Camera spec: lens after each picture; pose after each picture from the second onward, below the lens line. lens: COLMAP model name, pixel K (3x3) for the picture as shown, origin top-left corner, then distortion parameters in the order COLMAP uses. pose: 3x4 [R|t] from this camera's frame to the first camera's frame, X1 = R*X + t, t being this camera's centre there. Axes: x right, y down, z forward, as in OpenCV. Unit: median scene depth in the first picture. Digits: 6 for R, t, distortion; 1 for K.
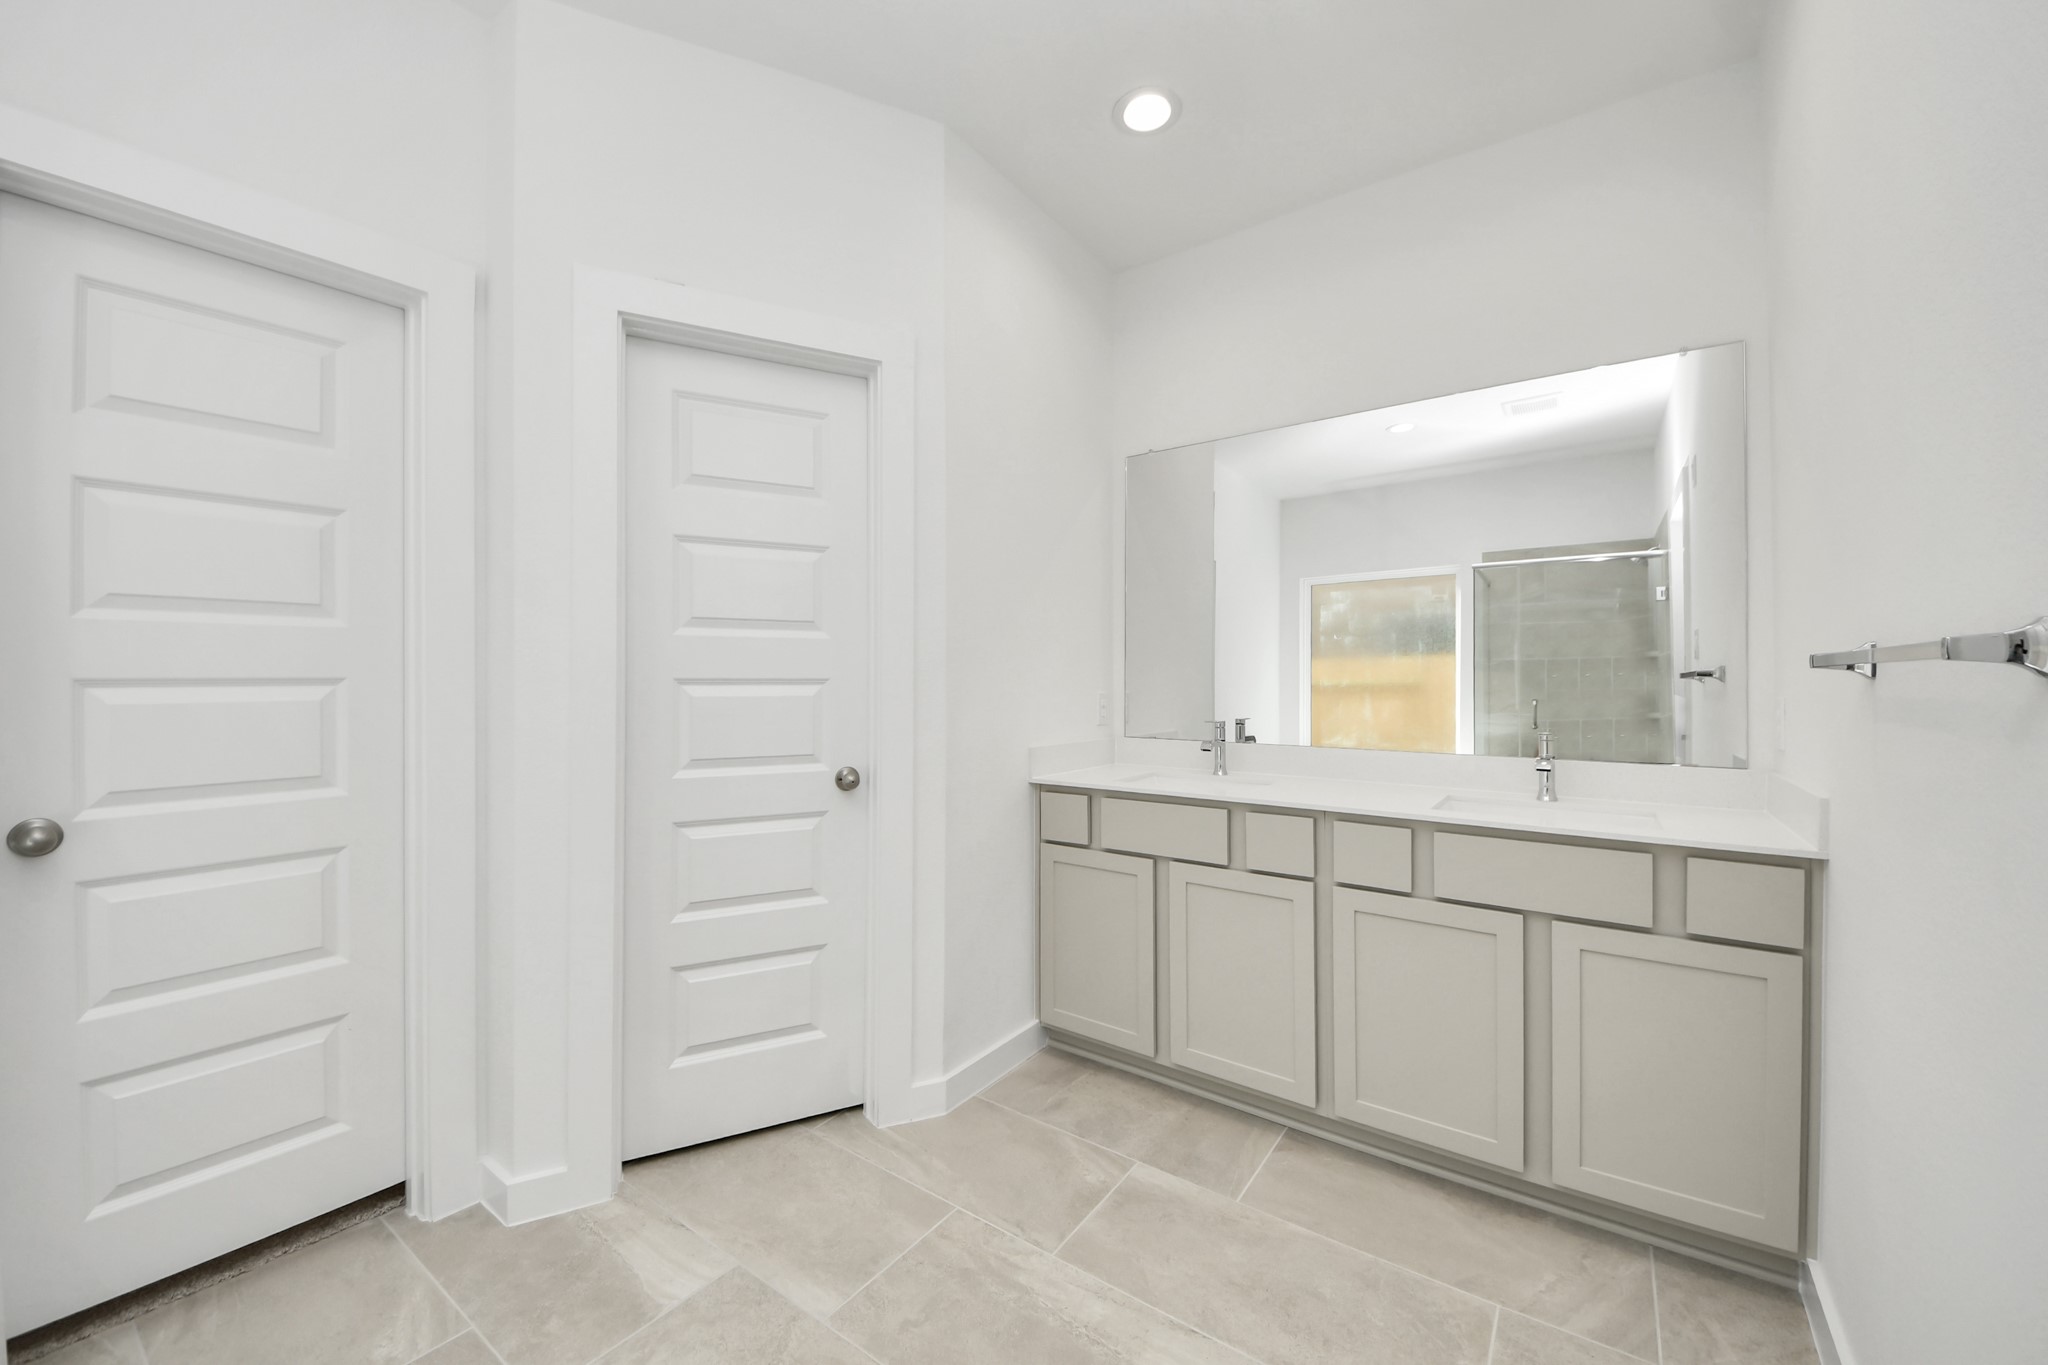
lens RADIAL K [[778.6, 0, 1024.0], [0, 778.6, 682.5], [0, 0, 1]] dist [0.034025, -0.024011]
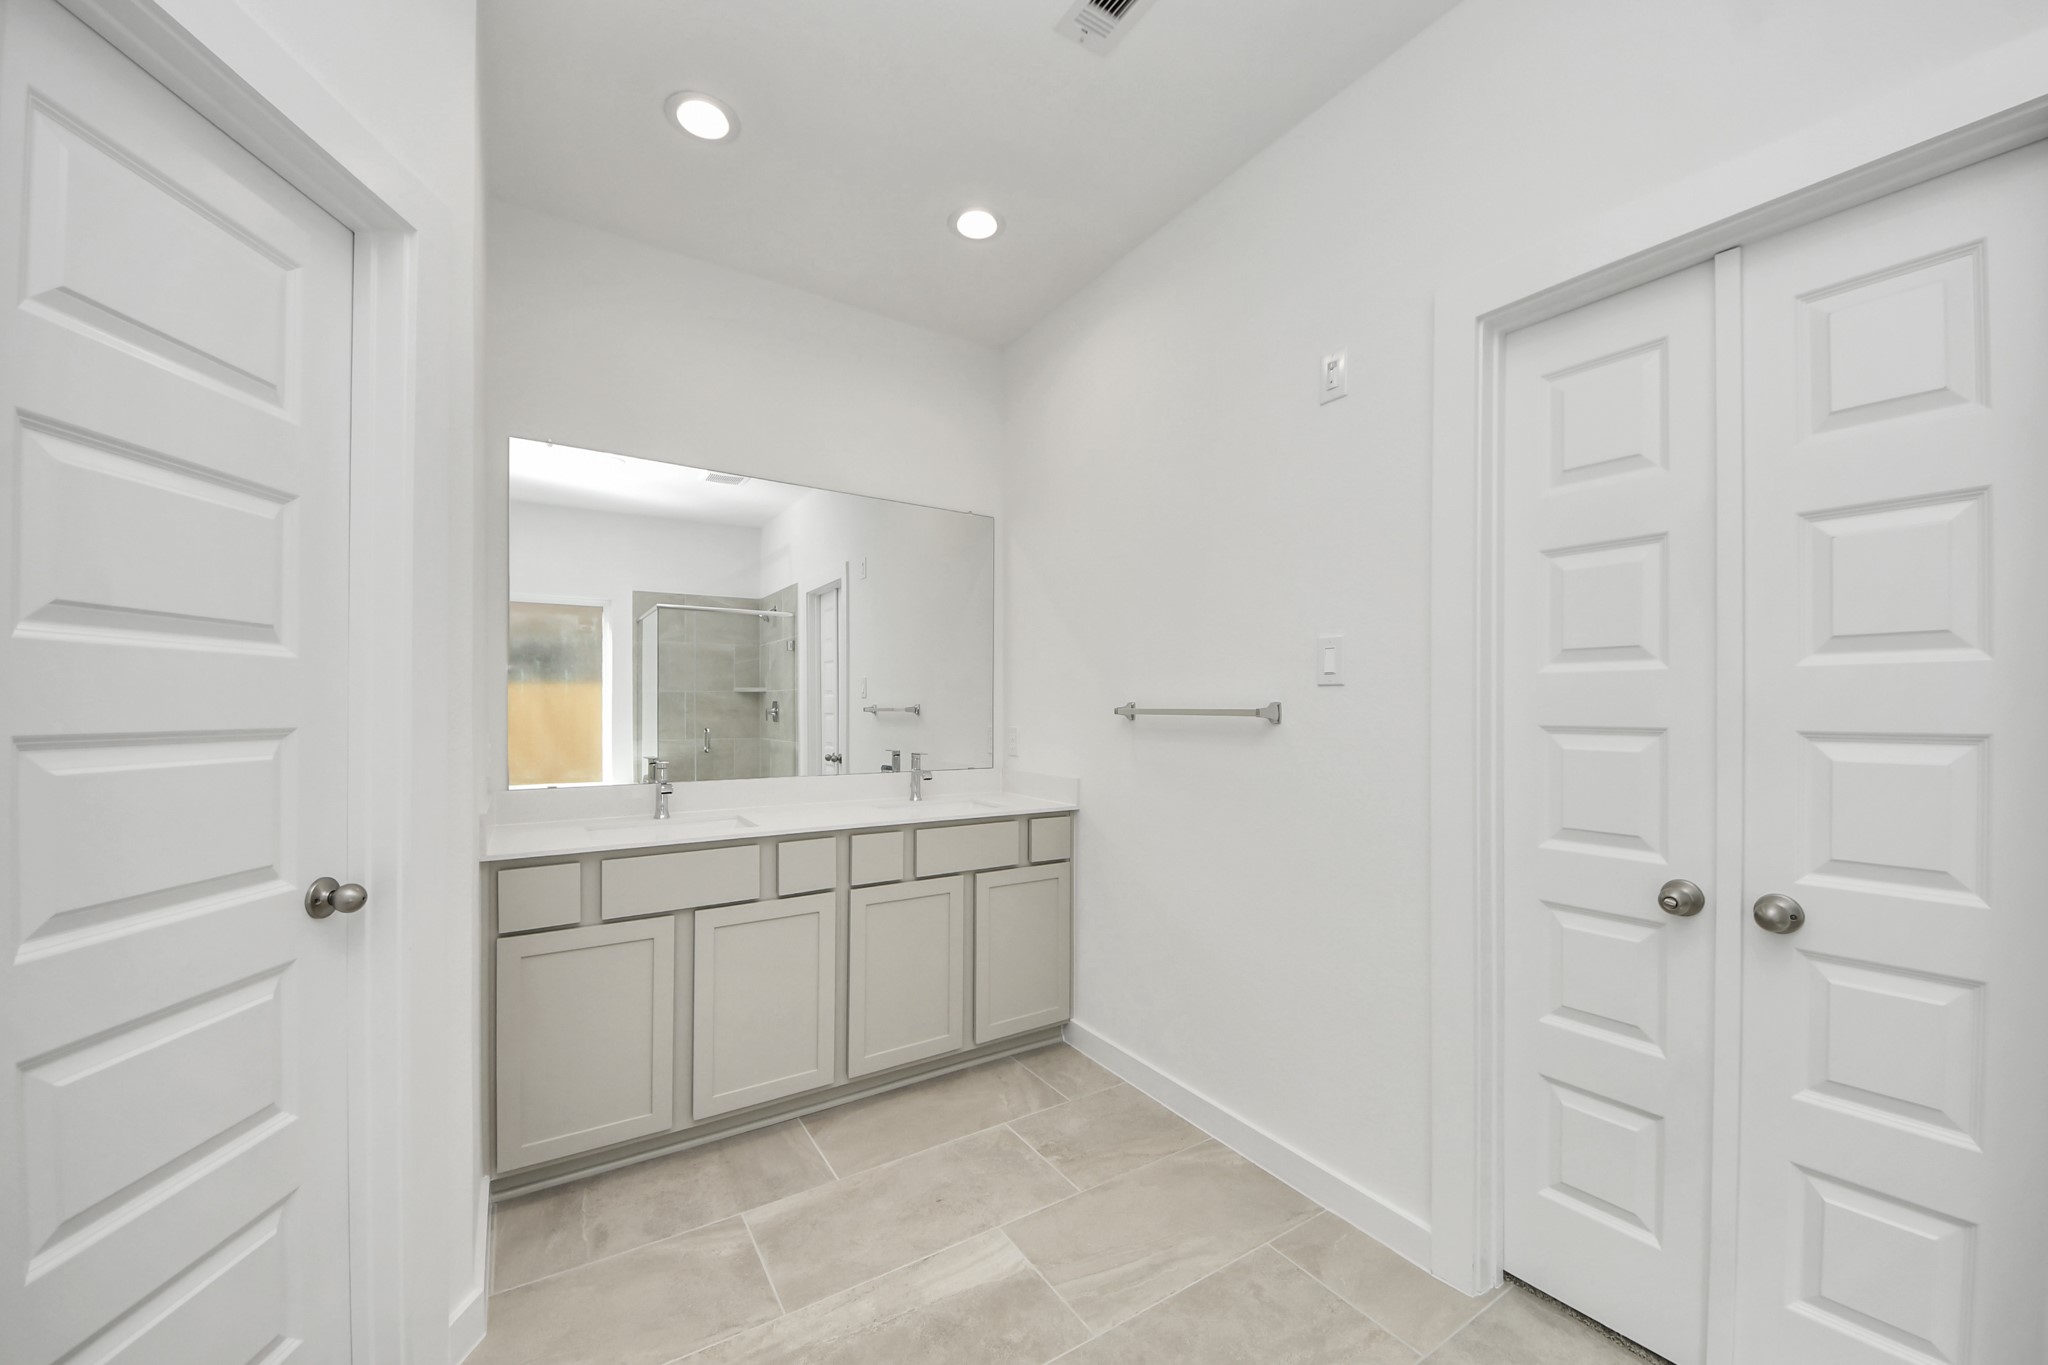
lens RADIAL K [[808.8, 0, 1028.9], [0, 808.8, 704.2], [0, 0, 1]] dist [0.000503, -0.017379]
pose [[0.343986, -0.003042, 0.938970, -0.657063], [0.006646, 0.999978, 0.000805, -0.022840], [-0.938951, 0.005963, 0.343999, 0.307907]]
